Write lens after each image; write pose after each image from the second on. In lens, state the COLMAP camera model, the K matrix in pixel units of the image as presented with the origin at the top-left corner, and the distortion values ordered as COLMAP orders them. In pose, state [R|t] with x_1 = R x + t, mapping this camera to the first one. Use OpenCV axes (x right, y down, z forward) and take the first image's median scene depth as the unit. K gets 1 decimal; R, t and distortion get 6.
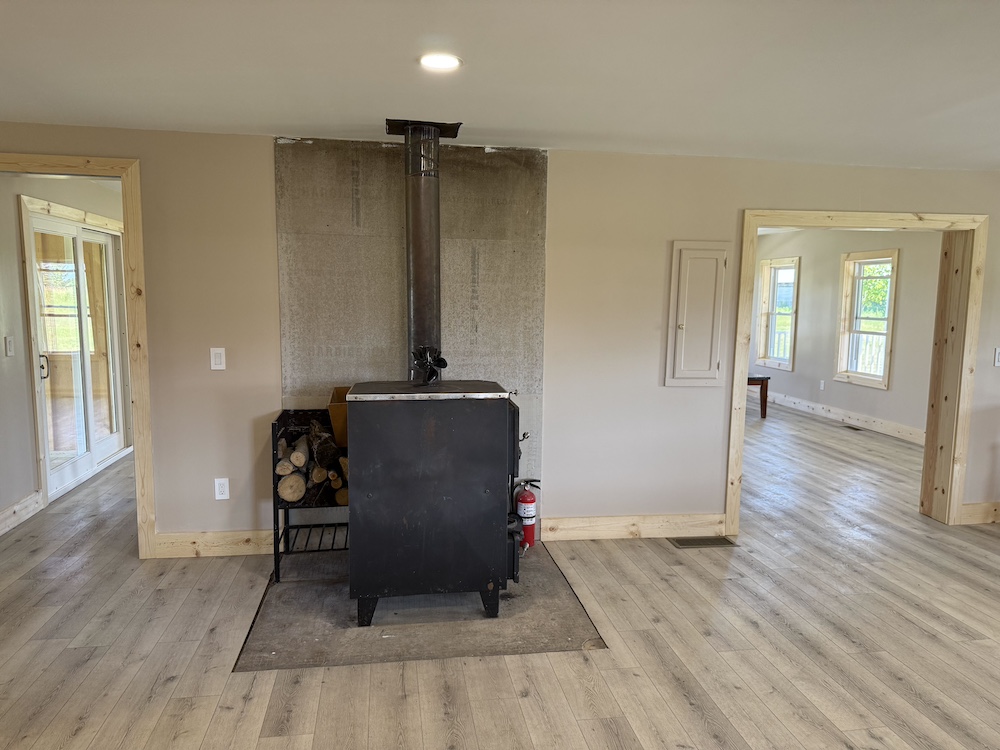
lens RADIAL K [[715.8, 0, 500.3], [0, 715.8, 379.2], [0, 0, 1]] dist [0.021127, -0.020970]
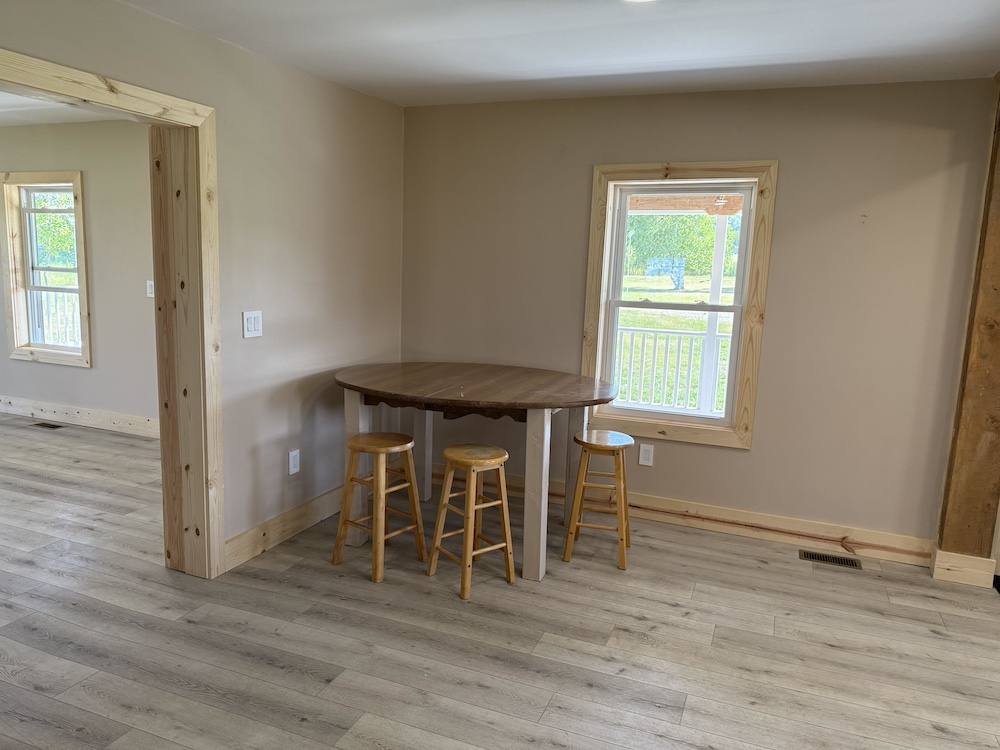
lens RADIAL K [[715.8, 0, 503.2], [0, 715.8, 376.6], [0, 0, 1]] dist [0.021127, -0.020970]
pose [[0.523167, -0.125017, 0.843011, 0.177562], [0.071894, 0.992130, 0.102514, -0.026421], [-0.849192, 0.006976, 0.528037, 0.326643]]
